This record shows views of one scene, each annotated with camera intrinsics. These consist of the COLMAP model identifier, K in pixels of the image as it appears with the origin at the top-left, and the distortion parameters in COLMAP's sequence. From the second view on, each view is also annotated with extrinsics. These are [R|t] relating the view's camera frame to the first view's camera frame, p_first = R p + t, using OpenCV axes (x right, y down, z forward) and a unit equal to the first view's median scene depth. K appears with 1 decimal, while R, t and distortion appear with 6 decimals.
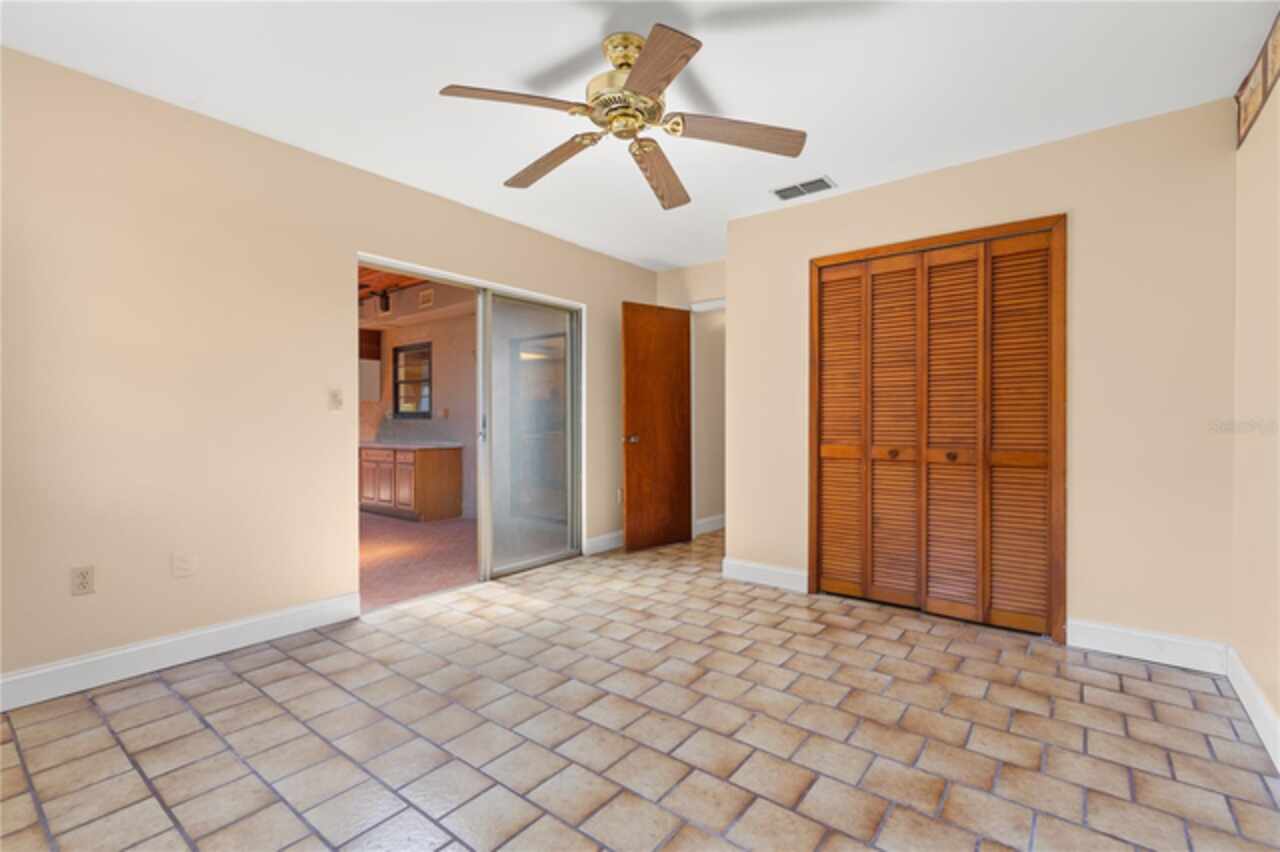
lens RADIAL K [[574.2, 0, 640.4], [0, 574.2, 424.4], [0, 0, 1]] dist [0.008195, -0.000583]
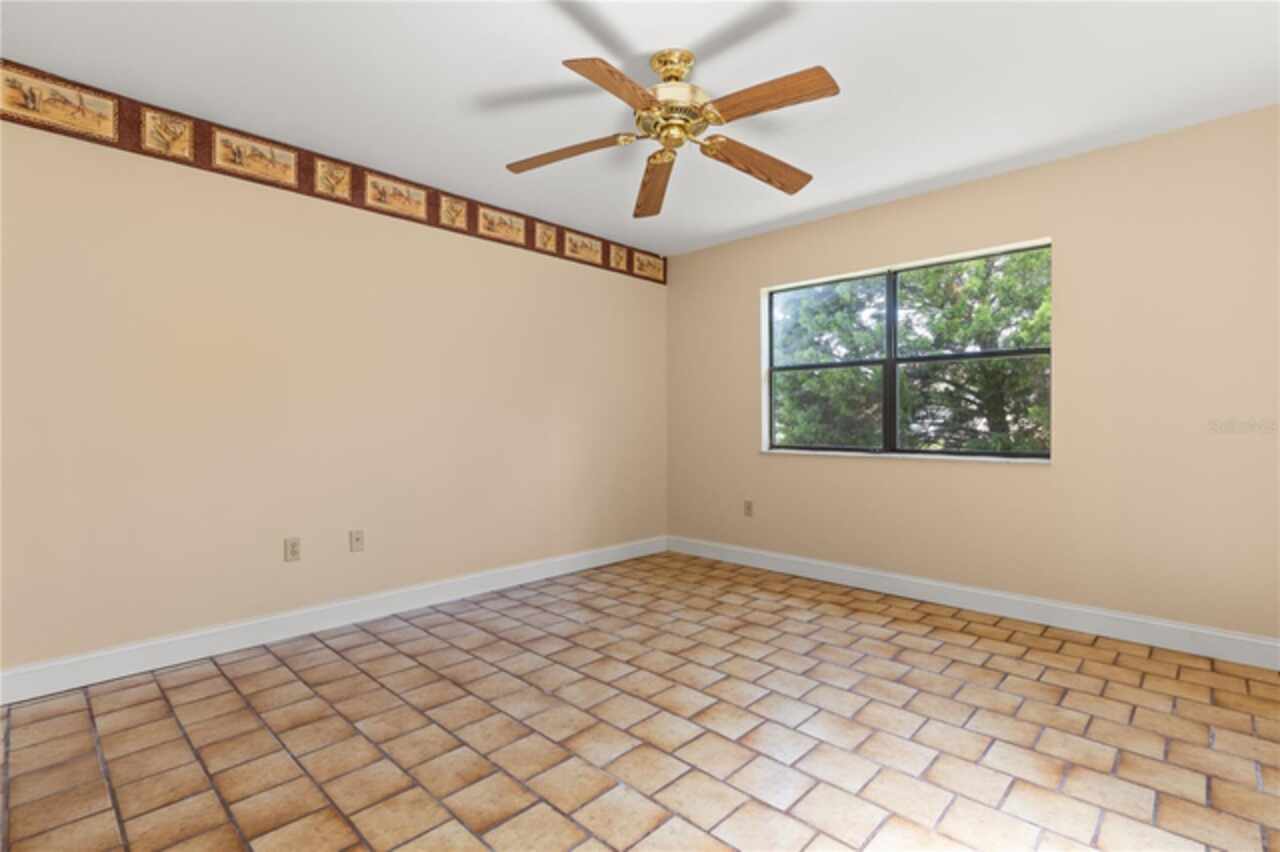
lens RADIAL K [[603.4, 0, 639.0], [0, 603.4, 423.9], [0, 0, 1]] dist [-0.000765, -0.000368]
pose [[-0.994834, -0.001139, 0.101505, -0.075075], [-0.000399, 0.999973, 0.007309, -0.009939], [-0.101511, 0.007231, -0.994808, 2.010059]]
